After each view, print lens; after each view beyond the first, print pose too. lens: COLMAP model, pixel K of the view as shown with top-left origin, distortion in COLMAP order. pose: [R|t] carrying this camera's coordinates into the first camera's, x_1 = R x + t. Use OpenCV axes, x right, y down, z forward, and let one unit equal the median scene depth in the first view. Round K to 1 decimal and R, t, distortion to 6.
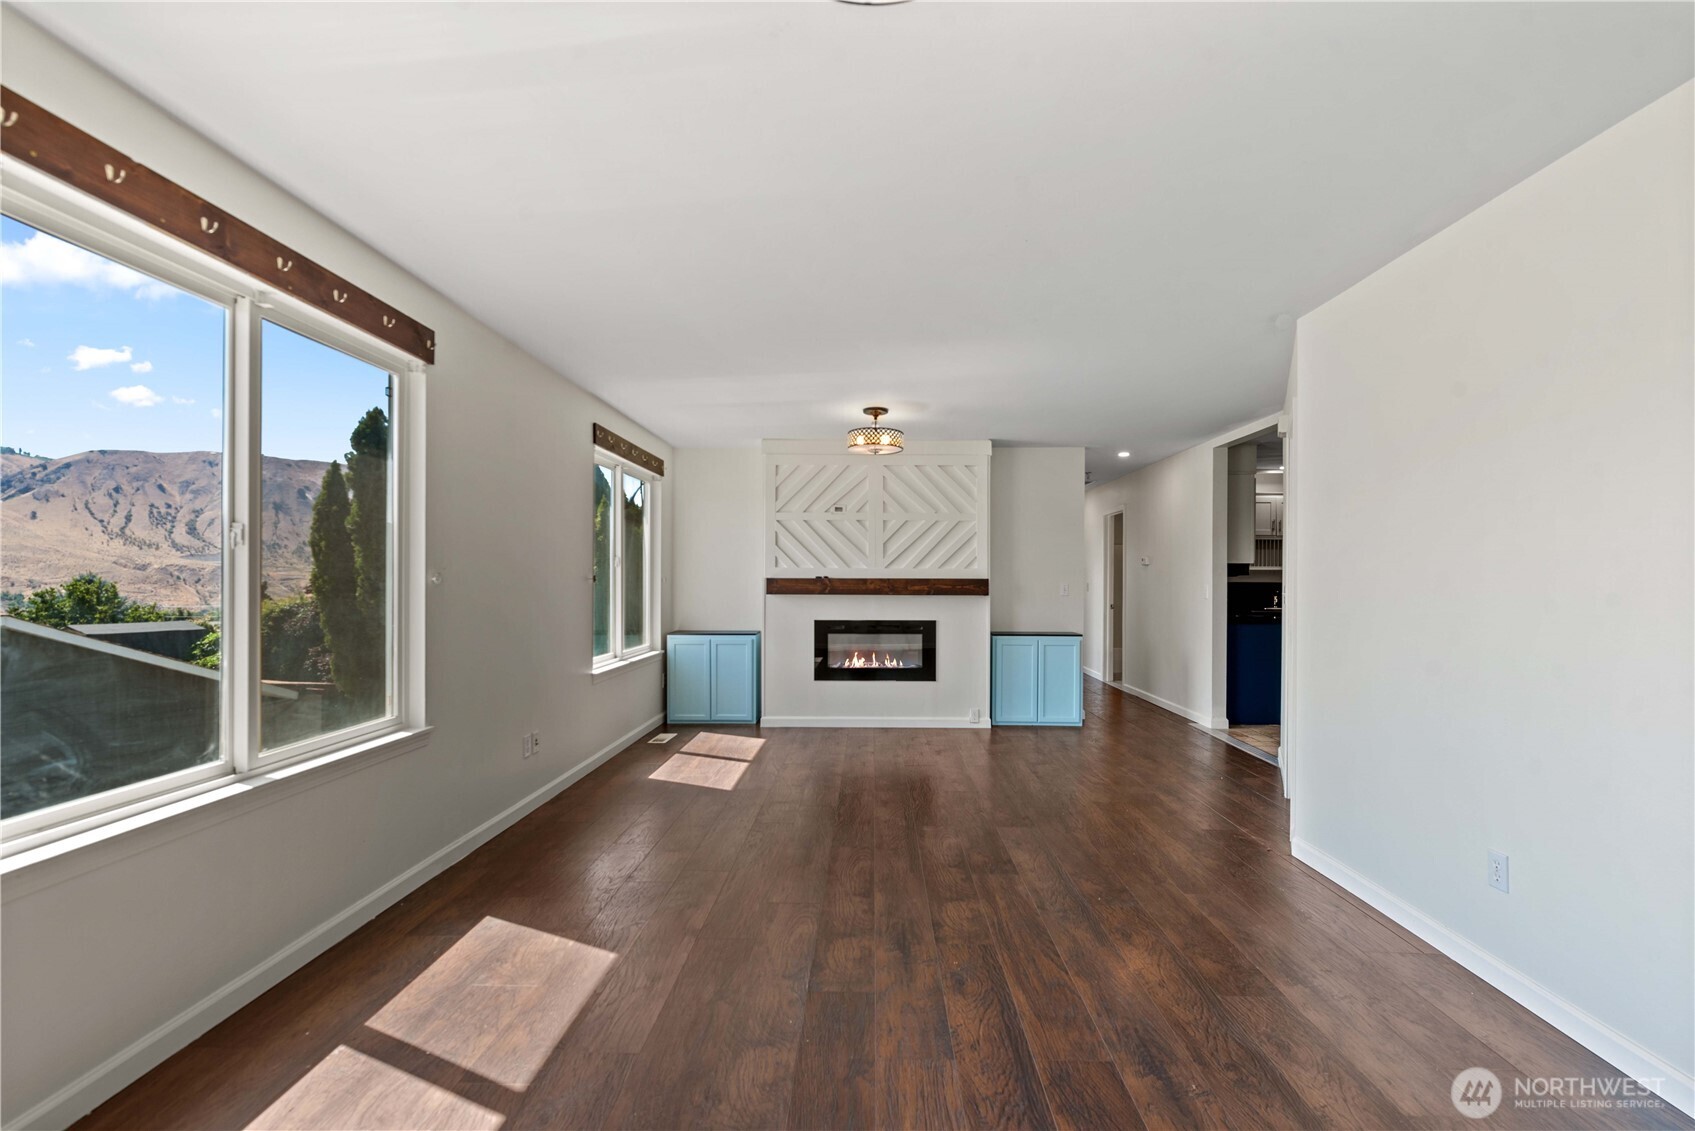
lens RADIAL K [[741.2, 0, 860.4], [0, 741.2, 578.0], [0, 0, 1]] dist [0.003548, 0.000105]
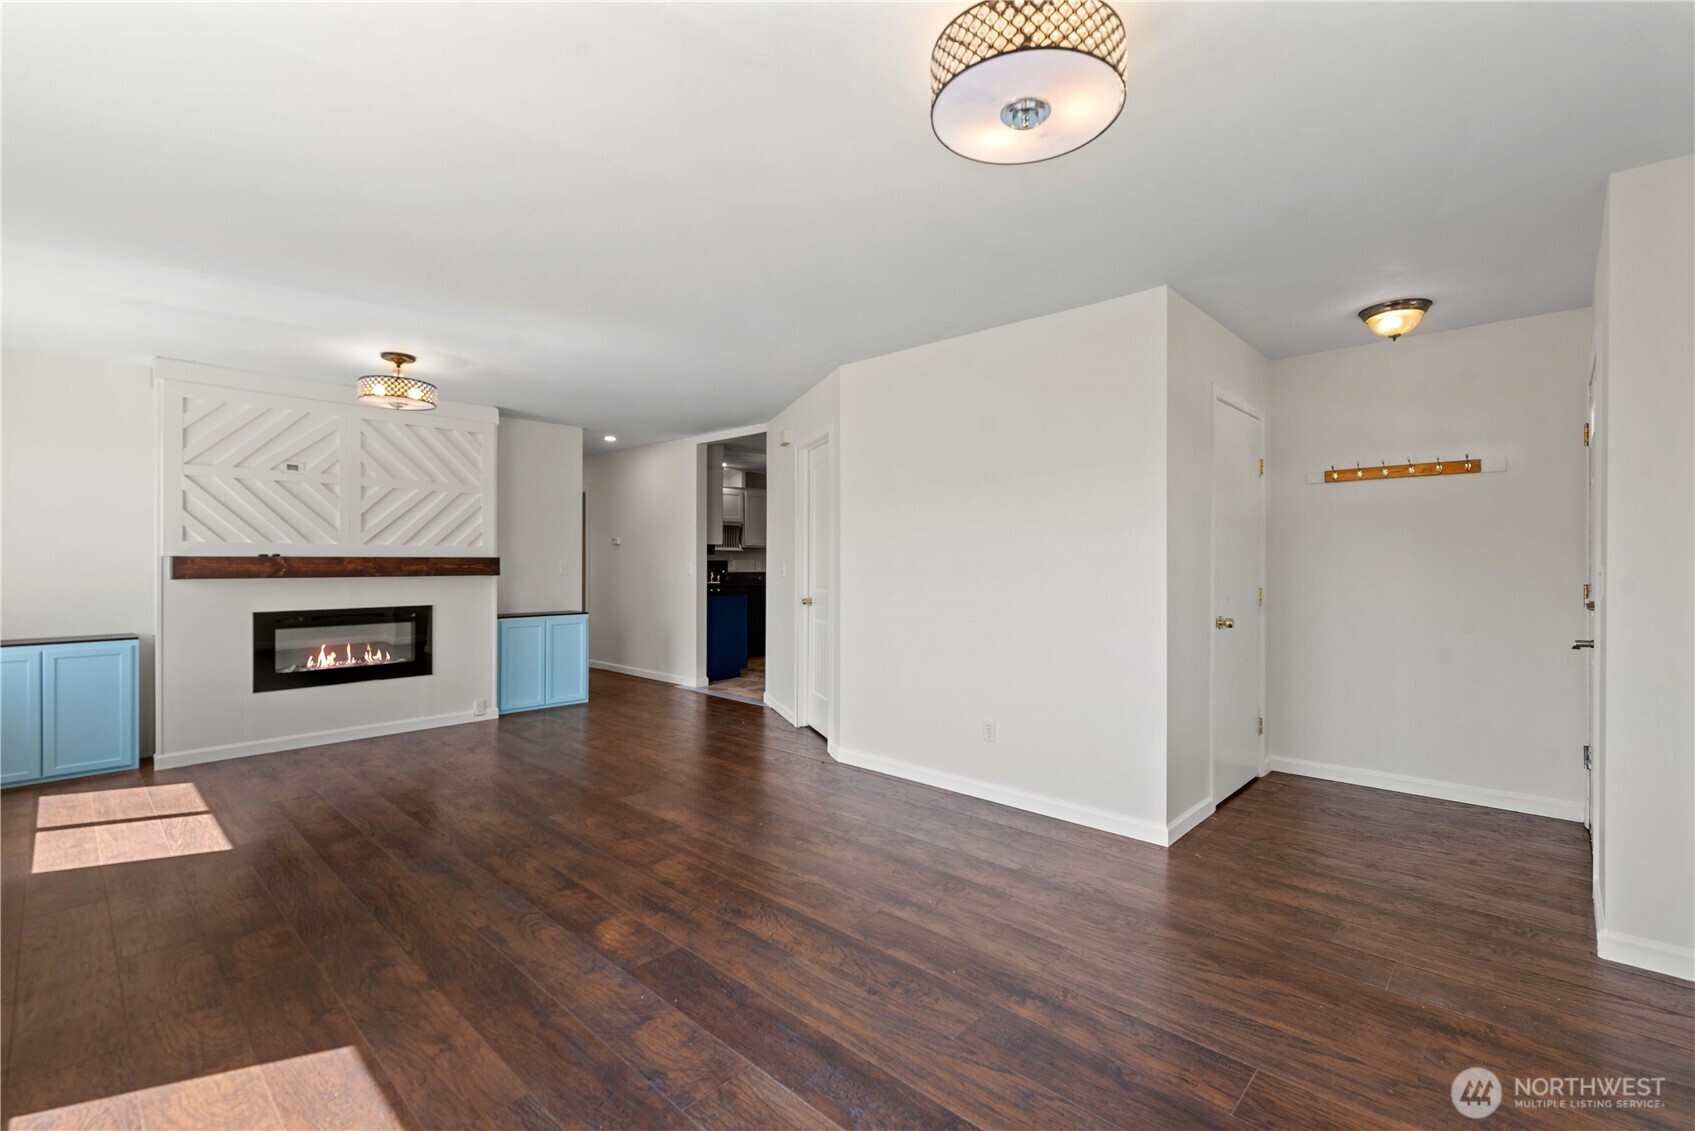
lens RADIAL K [[741.2, 0, 873.2], [0, 741.2, 564.6], [0, 0, 1]] dist [0.003548, 0.000105]
pose [[0.657754, -0.006765, 0.753202, -0.219531], [-0.002241, 0.999938, 0.010939, -0.001217], [-0.753229, -0.008883, 0.657698, 0.035039]]
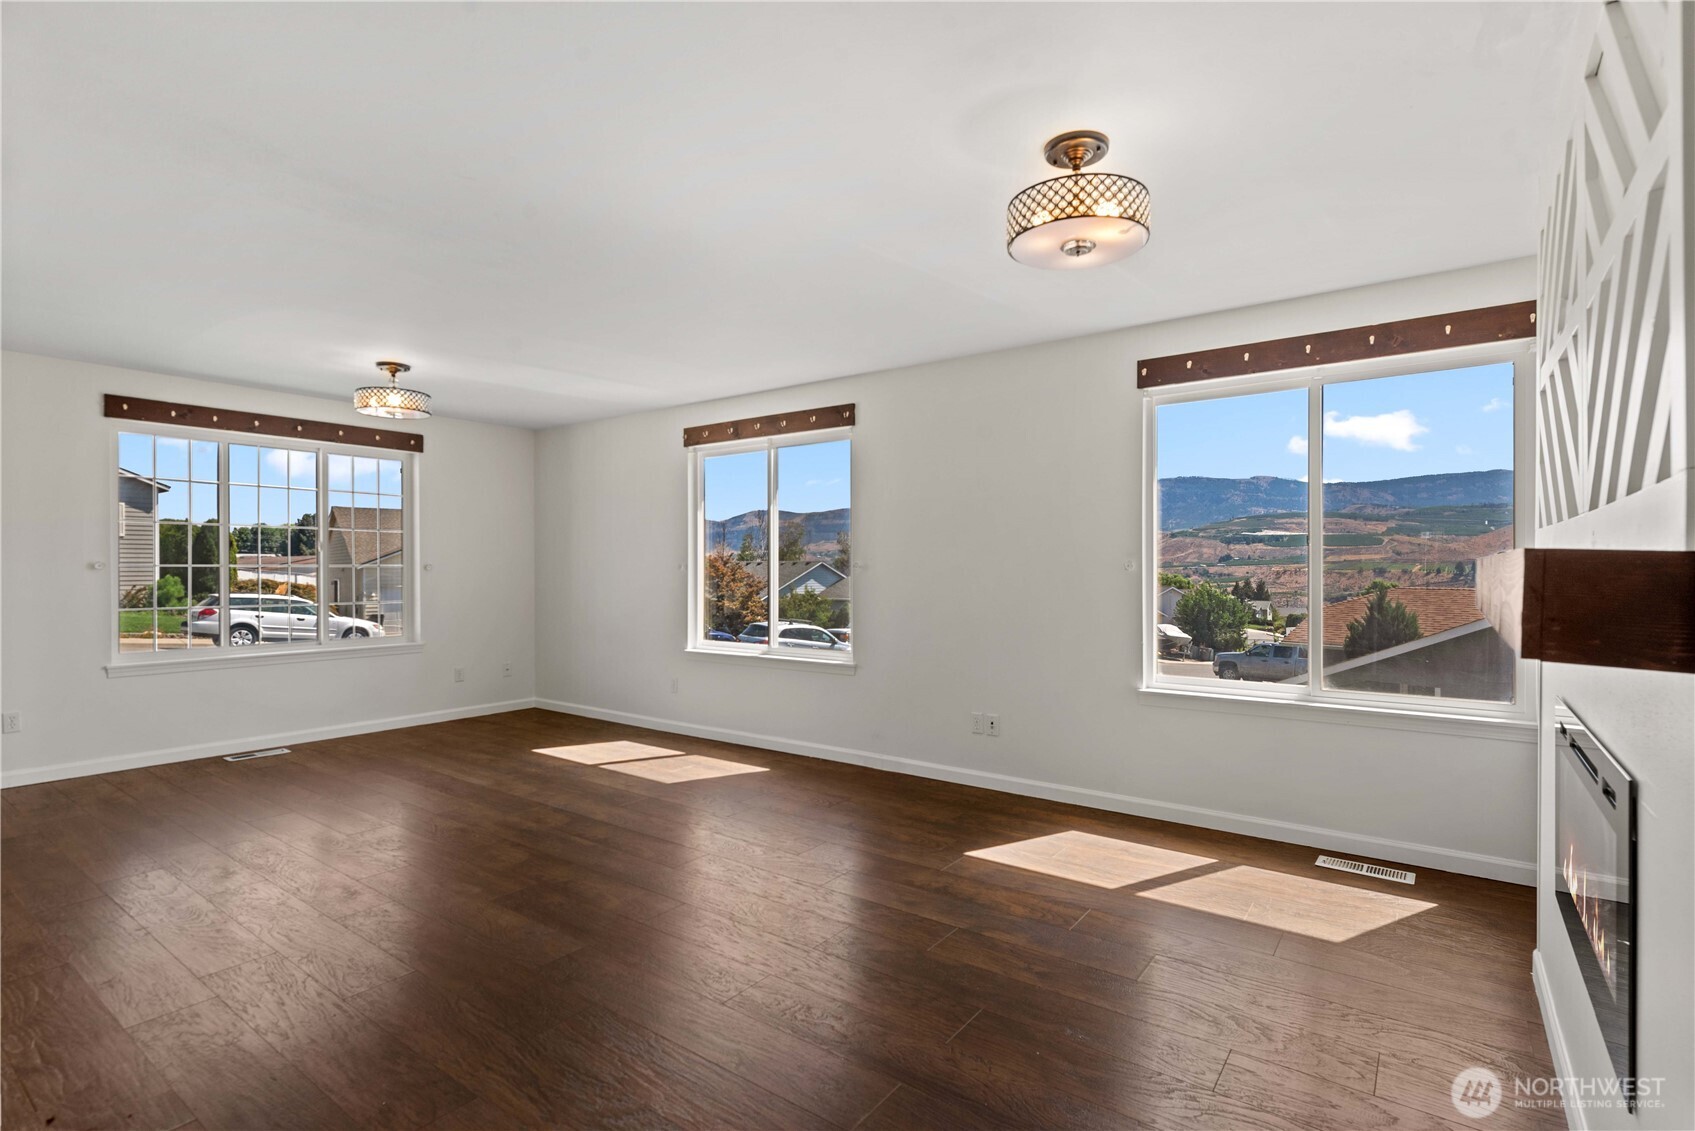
lens RADIAL K [[806.3, 0, 856.2], [0, 806.3, 568.6], [0, 0, 1]] dist [0.003961, -0.000643]
pose [[-0.578465, -0.001540, -0.815706, 0.382435], [0.003096, 0.999987, -0.004083, 0.006015], [0.815702, -0.004887, -0.578452, 0.980507]]
